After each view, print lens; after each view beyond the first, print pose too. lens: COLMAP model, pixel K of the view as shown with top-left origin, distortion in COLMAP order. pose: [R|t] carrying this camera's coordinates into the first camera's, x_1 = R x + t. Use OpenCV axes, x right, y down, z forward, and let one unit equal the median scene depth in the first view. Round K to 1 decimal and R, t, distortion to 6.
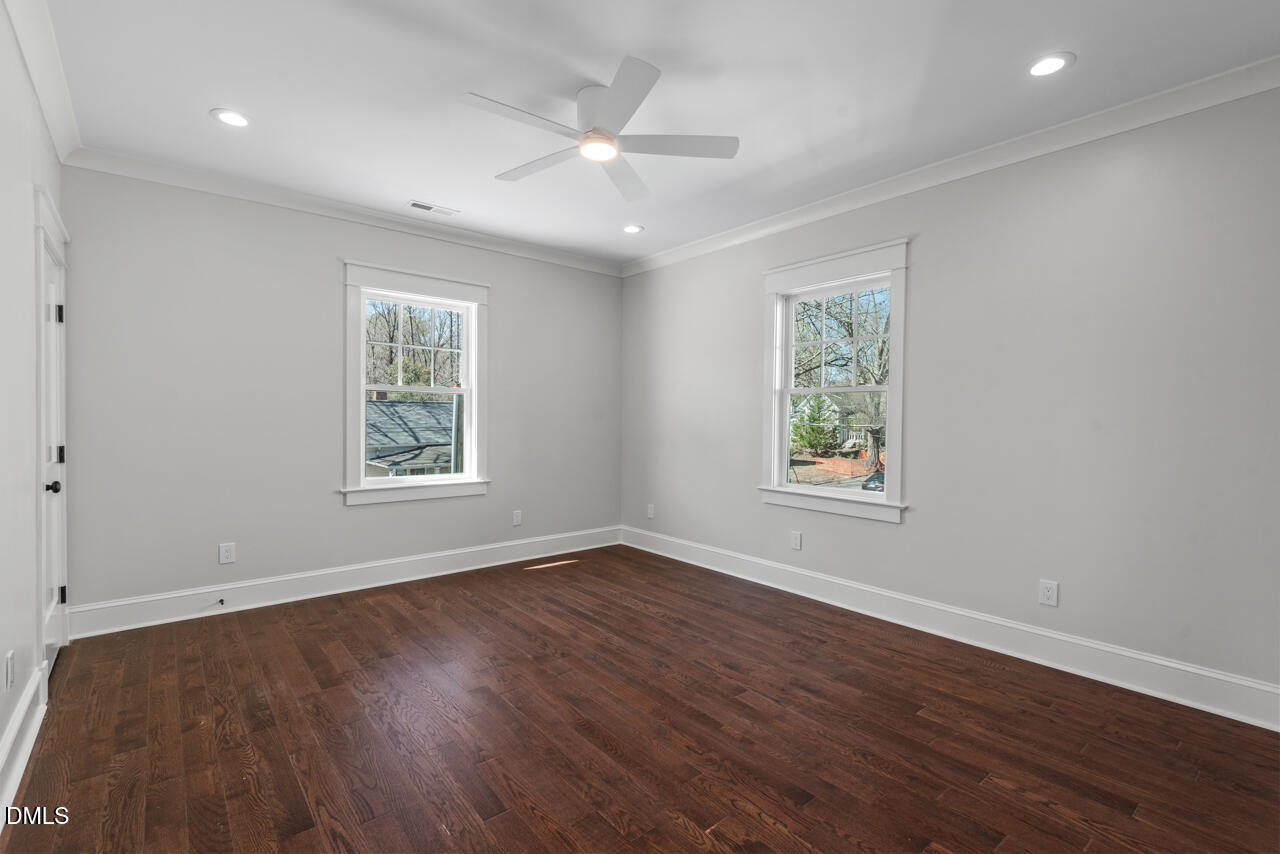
lens RADIAL K [[576.7, 0, 639.4], [0, 576.7, 423.0], [0, 0, 1]] dist [0.037086, -0.023066]
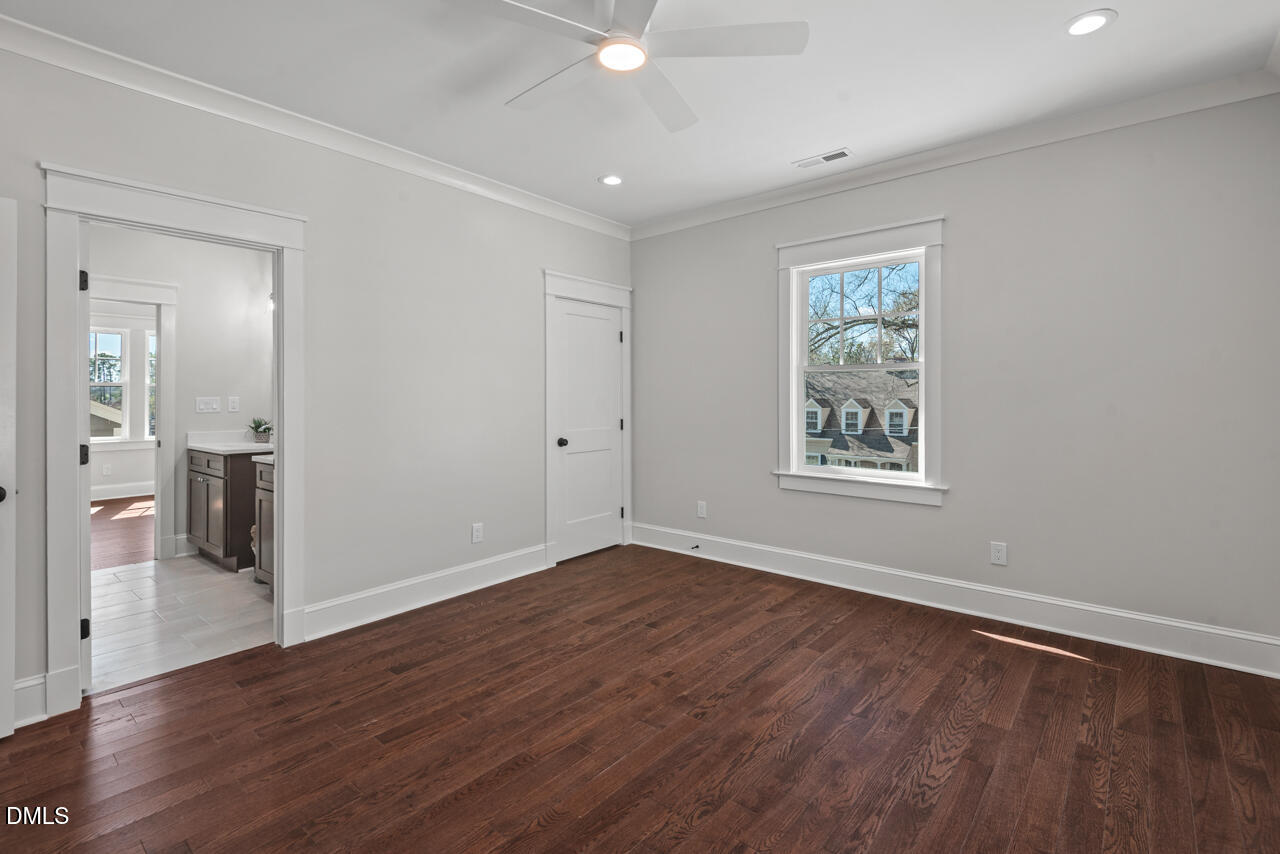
lens RADIAL K [[576.7, 0, 639.4], [0, 576.7, 423.0], [0, 0, 1]] dist [0.037086, -0.023066]
pose [[0.181214, 0.036597, -0.982762, 0.522066], [-0.002737, 0.999322, 0.036709, -0.013032], [0.983440, -0.003962, 0.181191, 0.681285]]
